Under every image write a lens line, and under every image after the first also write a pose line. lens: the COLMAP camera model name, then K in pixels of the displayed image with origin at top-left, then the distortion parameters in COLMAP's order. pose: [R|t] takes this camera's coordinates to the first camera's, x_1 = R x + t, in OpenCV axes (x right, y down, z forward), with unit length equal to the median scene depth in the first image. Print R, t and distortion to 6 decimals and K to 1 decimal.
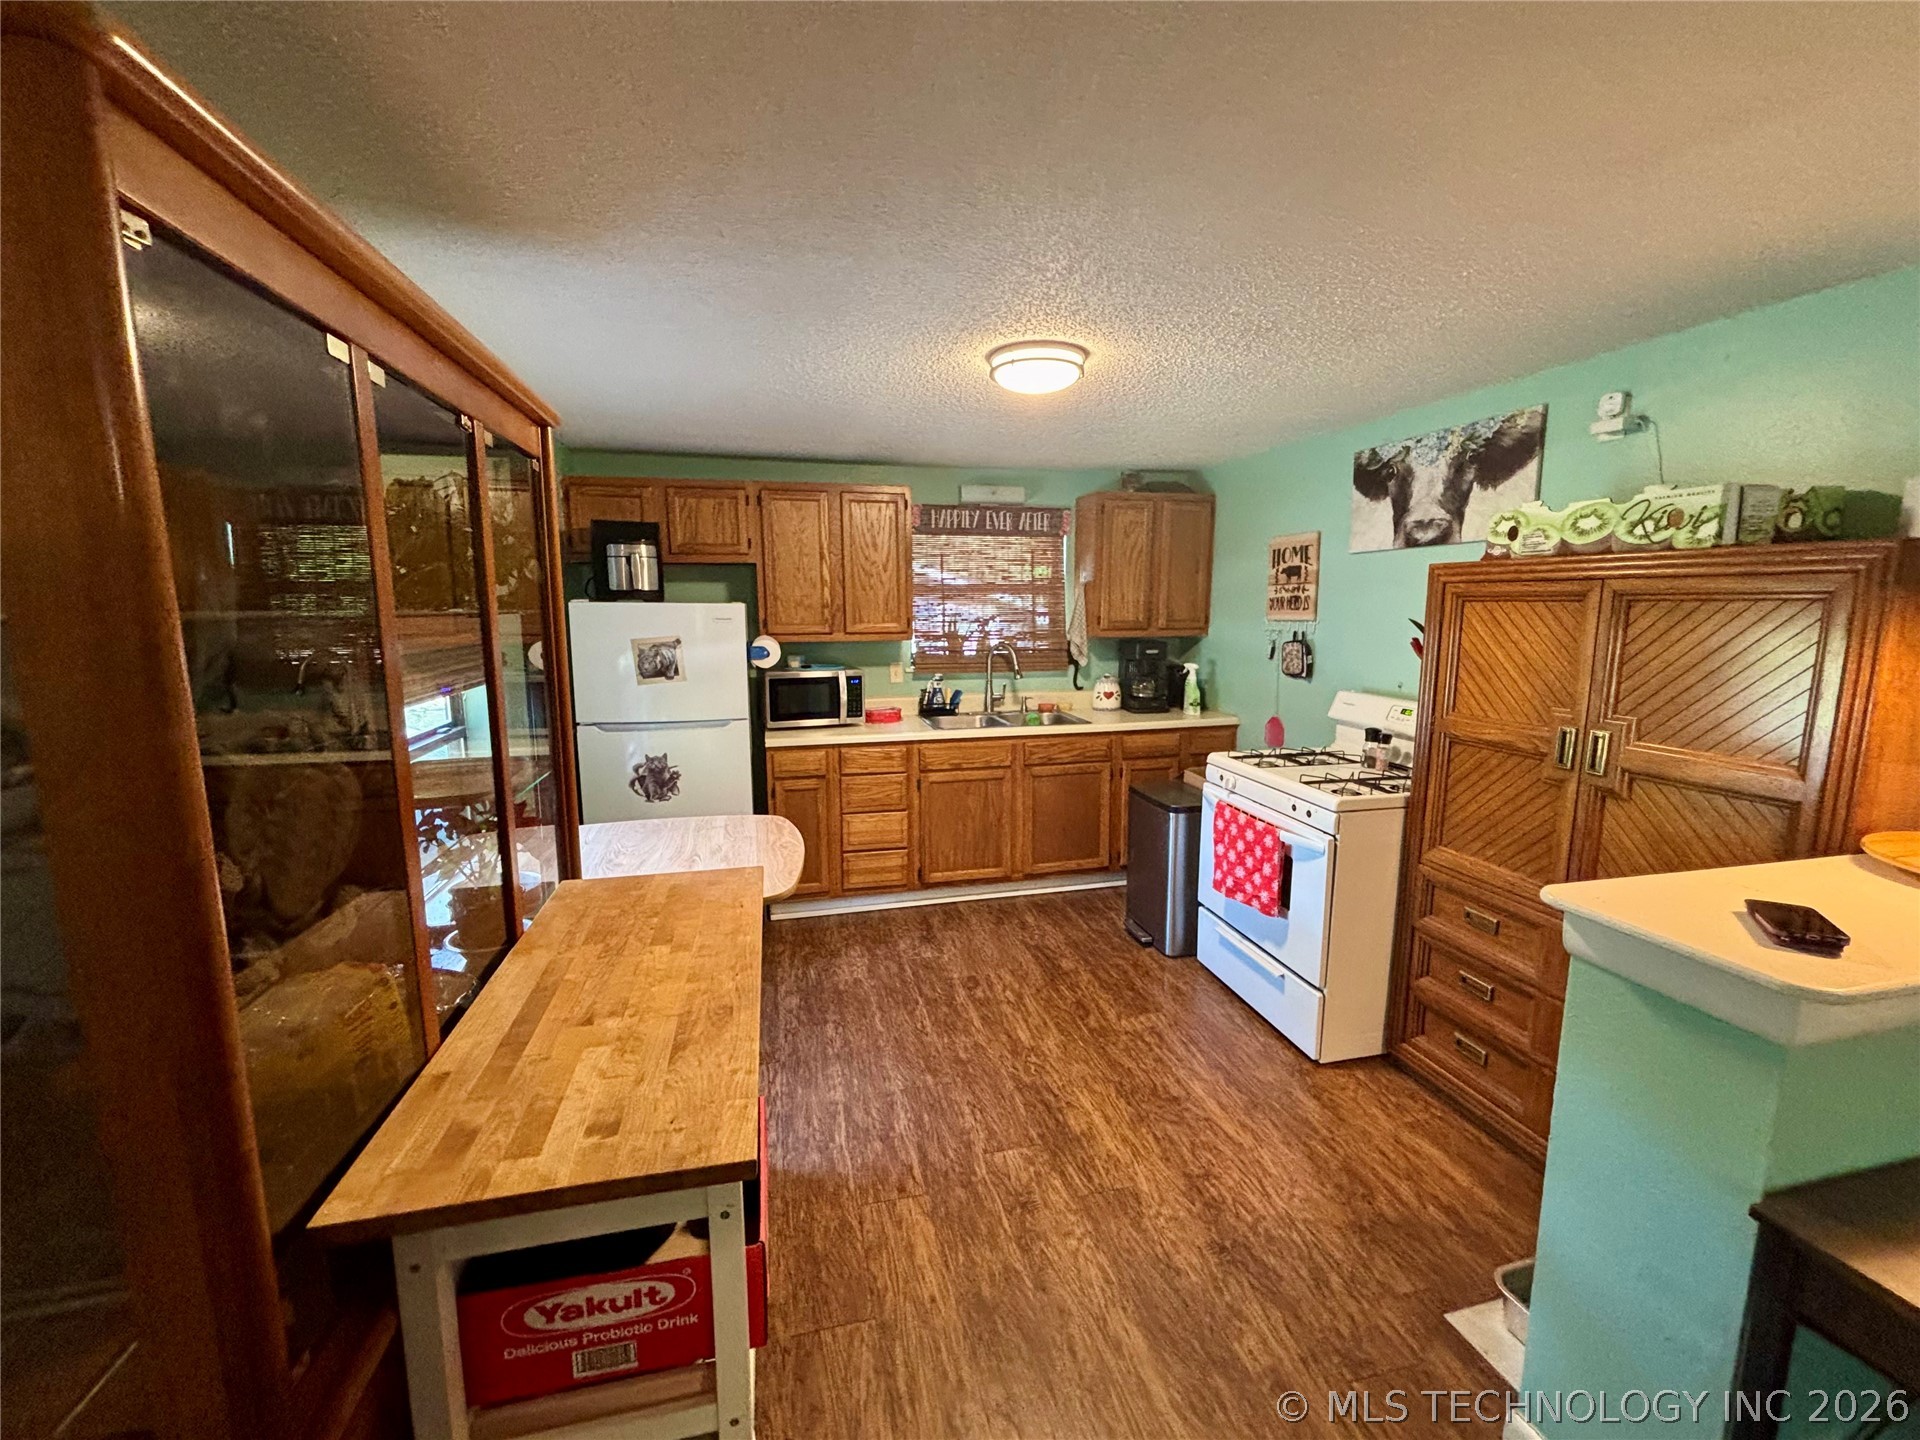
lens RADIAL K [[764.0, 0, 947.8], [0, 764.0, 717.8], [0, 0, 1]] dist [-0.006304, 0.005649]
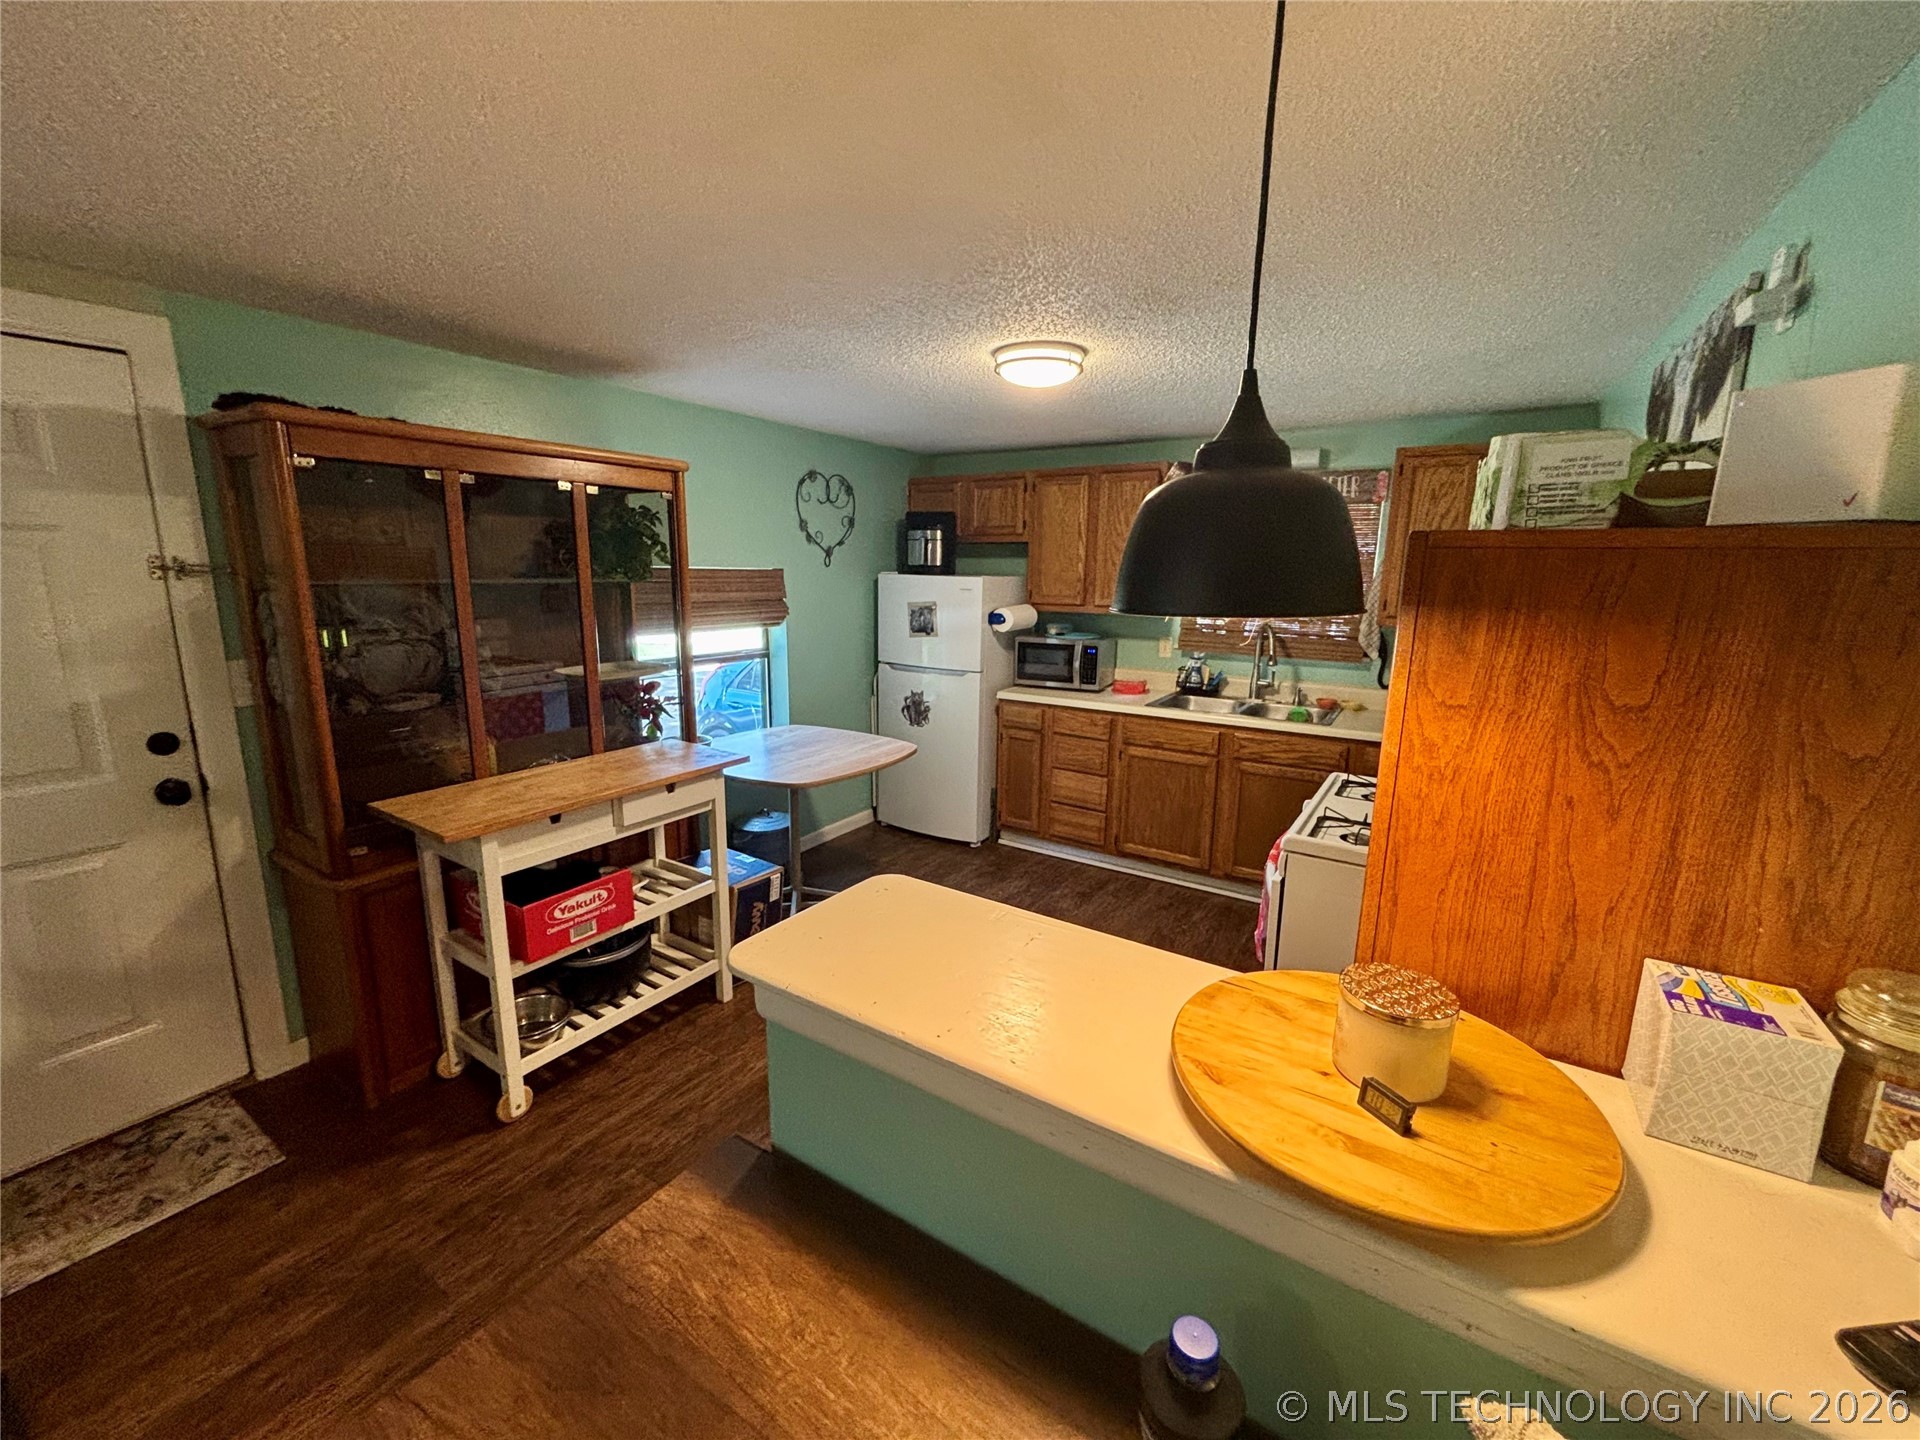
lens RADIAL K [[764.0, 0, 947.8], [0, 764.0, 717.8], [0, 0, 1]] dist [-0.006304, 0.005649]
pose [[0.677971, 0.153847, -0.718809, 0.547329], [-0.117342, 0.987965, 0.100779, -0.040540], [0.725663, 0.016021, 0.687864, 0.114534]]
